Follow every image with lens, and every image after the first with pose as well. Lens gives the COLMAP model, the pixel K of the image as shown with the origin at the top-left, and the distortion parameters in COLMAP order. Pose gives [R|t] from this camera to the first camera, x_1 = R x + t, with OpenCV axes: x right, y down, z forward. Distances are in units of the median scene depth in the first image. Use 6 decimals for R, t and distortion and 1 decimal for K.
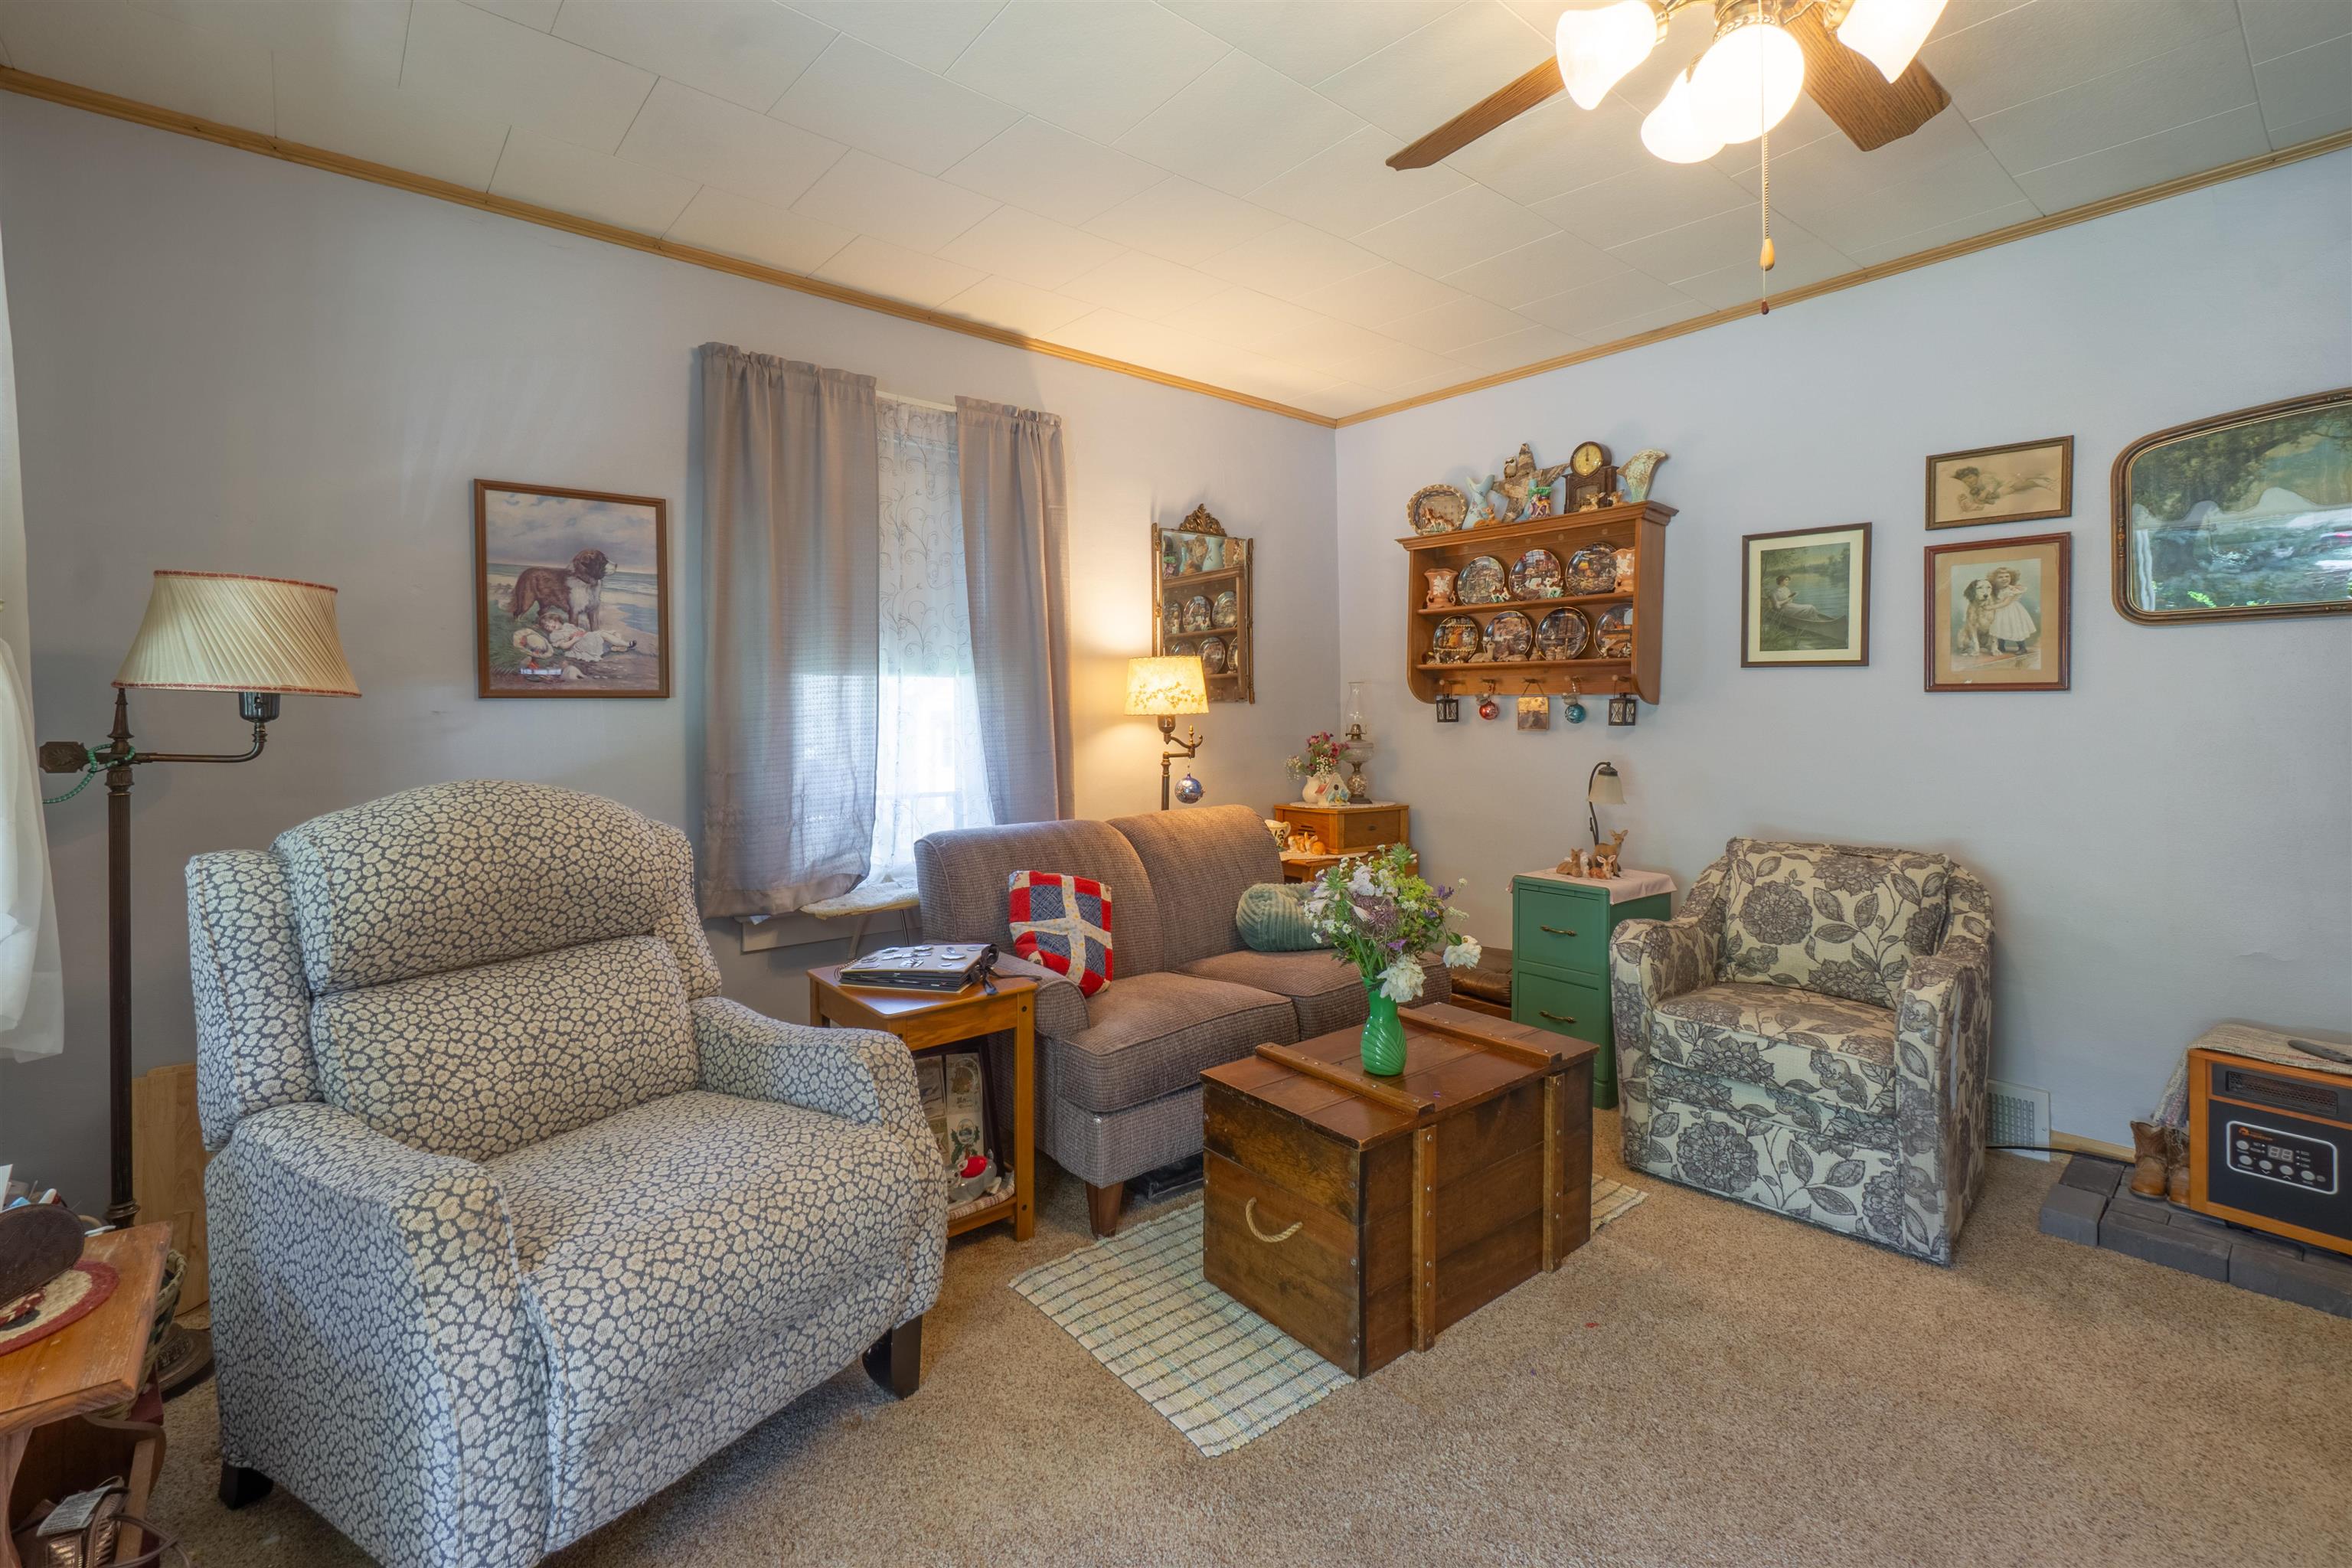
lens RADIAL K [[1046.0, 0, 1172.4], [0, 1046.0, 732.3], [0, 0, 1]] dist [-0.000359, -0.000002]
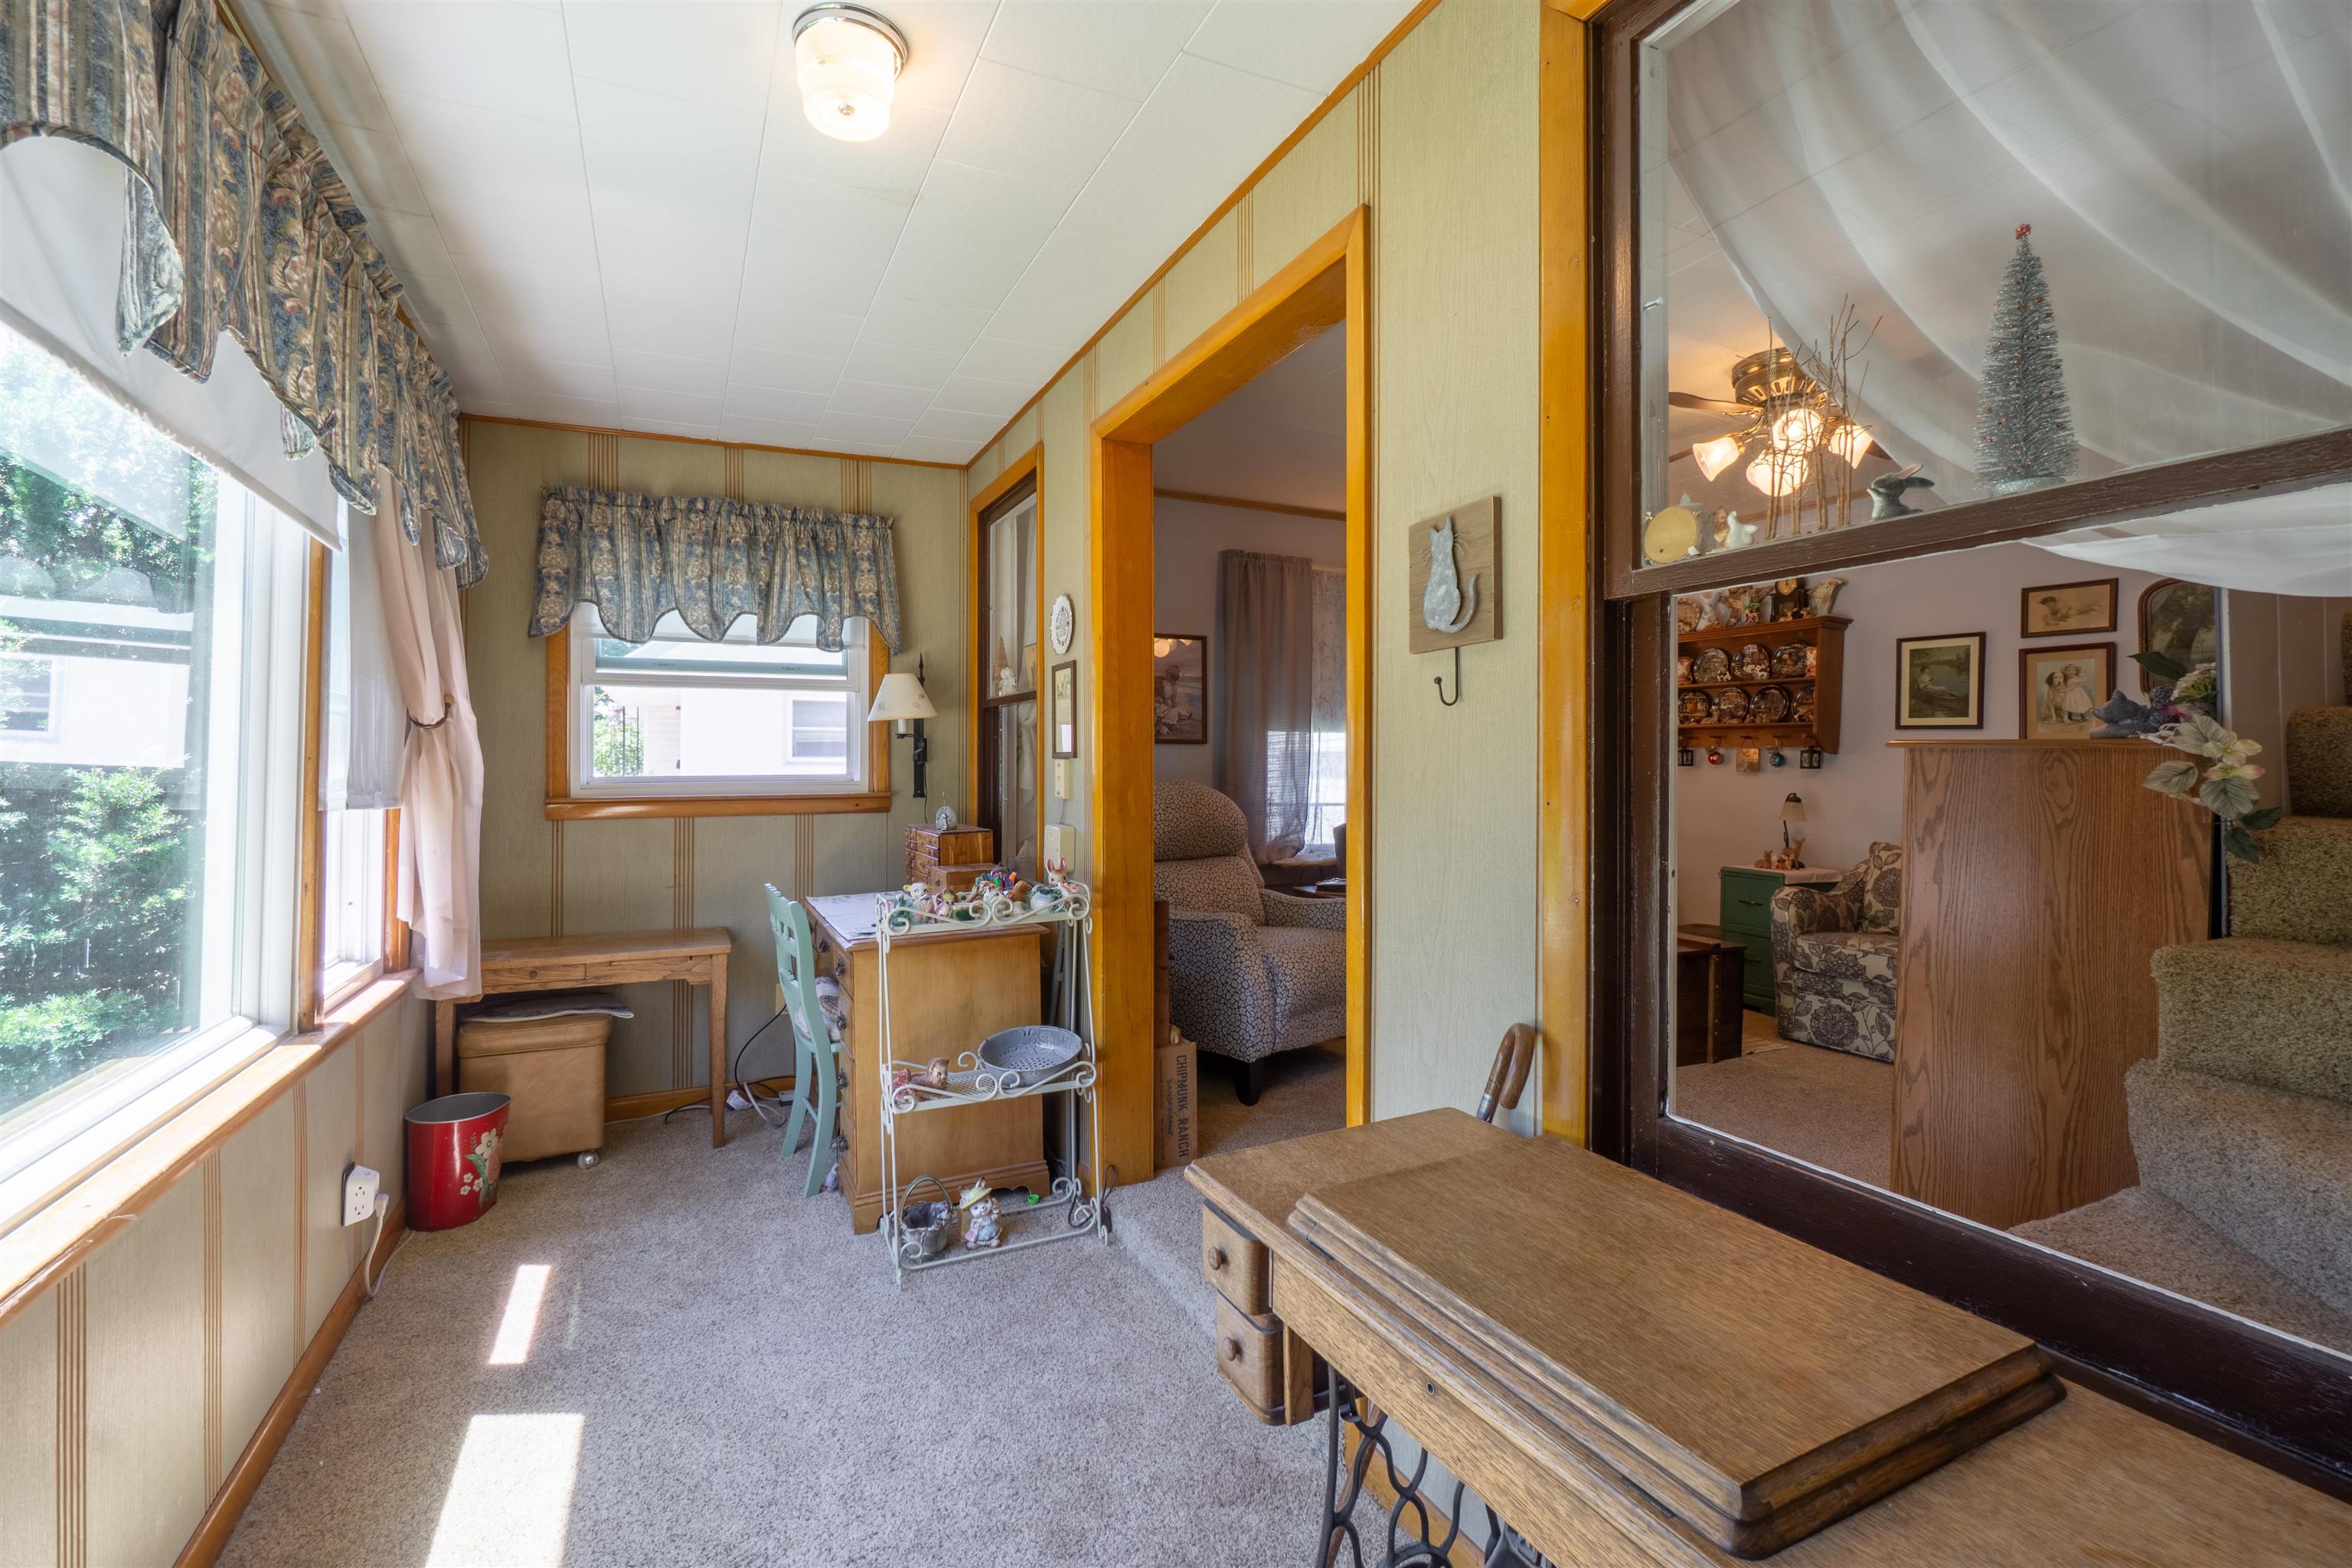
lens RADIAL K [[1032.1, 0, 1188.2], [0, 1032.1, 770.7], [0, 0, 1]] dist [0.008998, -0.000059]
pose [[0.970535, 0.014739, -0.240508, -0.067924], [-0.017662, 0.999794, -0.010001, 0.029874], [0.240311, 0.013954, 0.970596, -0.689163]]
